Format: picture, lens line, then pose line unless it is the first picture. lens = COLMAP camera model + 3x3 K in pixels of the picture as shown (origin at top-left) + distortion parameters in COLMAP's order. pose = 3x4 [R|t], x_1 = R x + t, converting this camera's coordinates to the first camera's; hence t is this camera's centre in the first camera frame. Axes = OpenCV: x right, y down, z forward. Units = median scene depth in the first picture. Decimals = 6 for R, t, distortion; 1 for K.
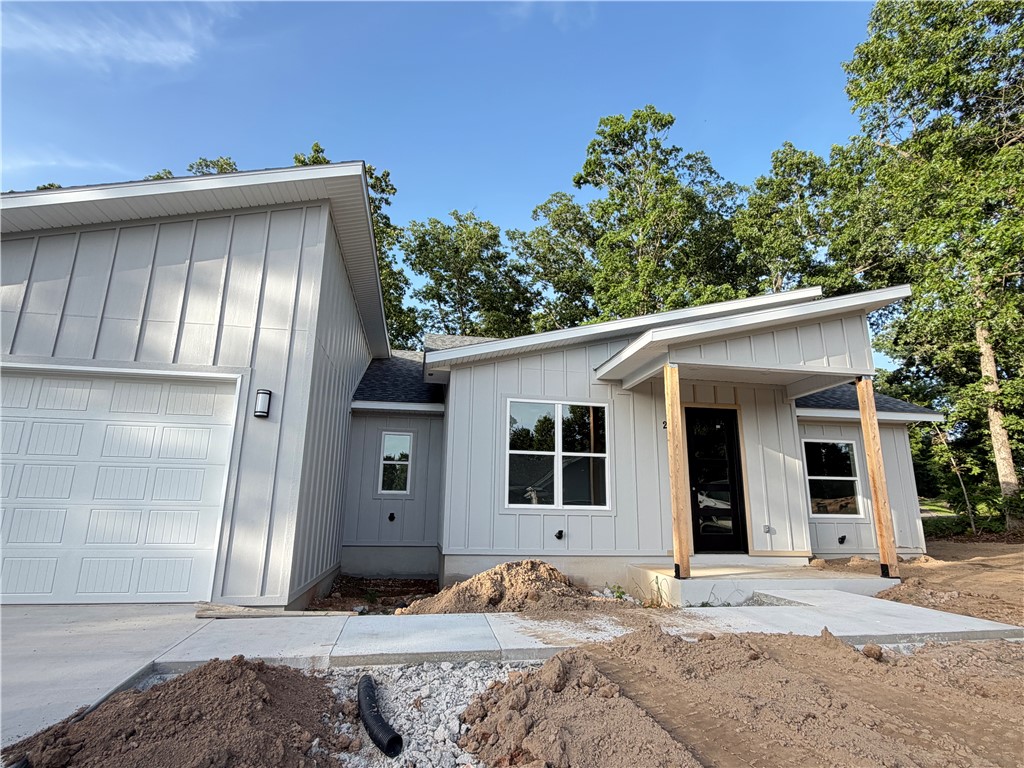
lens RADIAL K [[540.6, 0, 512.0], [0, 540.6, 384.0], [0, 0, 1]] dist [-0.004512, 0.010979]
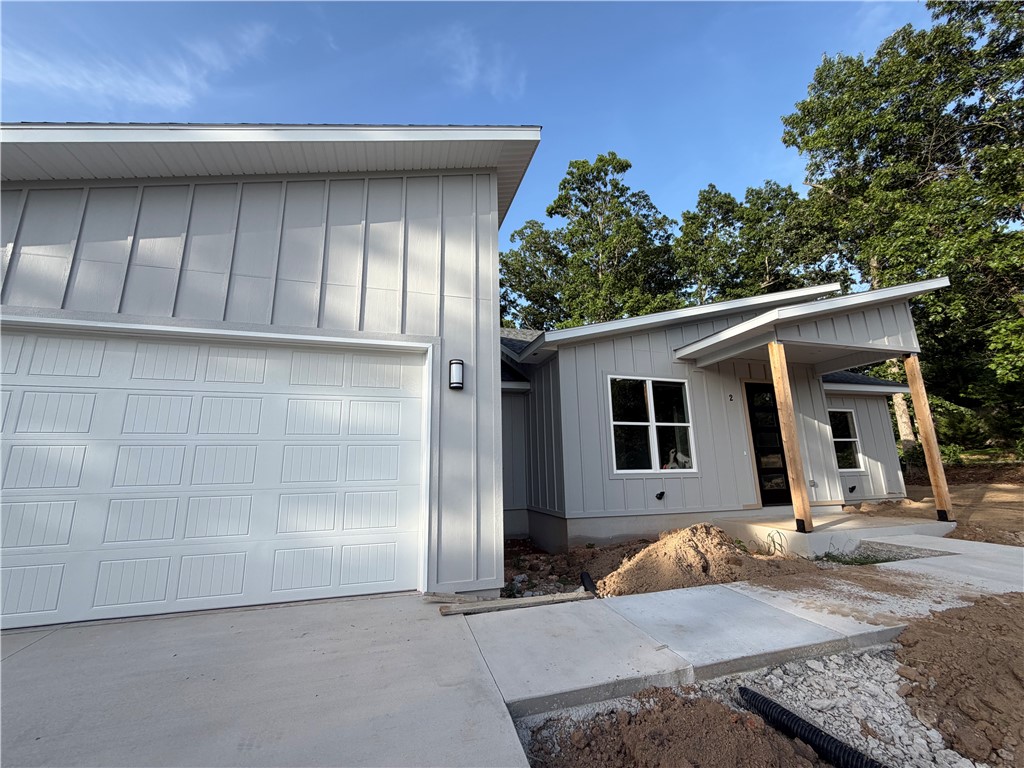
lens RADIAL K [[408.4, 0, 512.0], [0, 408.4, 384.0], [0, 0, 1]] dist [0.007587, -0.000283]
pose [[0.992076, -0.007880, 0.125391, -0.317496], [0.005275, 0.999763, 0.021098, 0.026138], [-0.125528, -0.020270, 0.991883, 0.194174]]
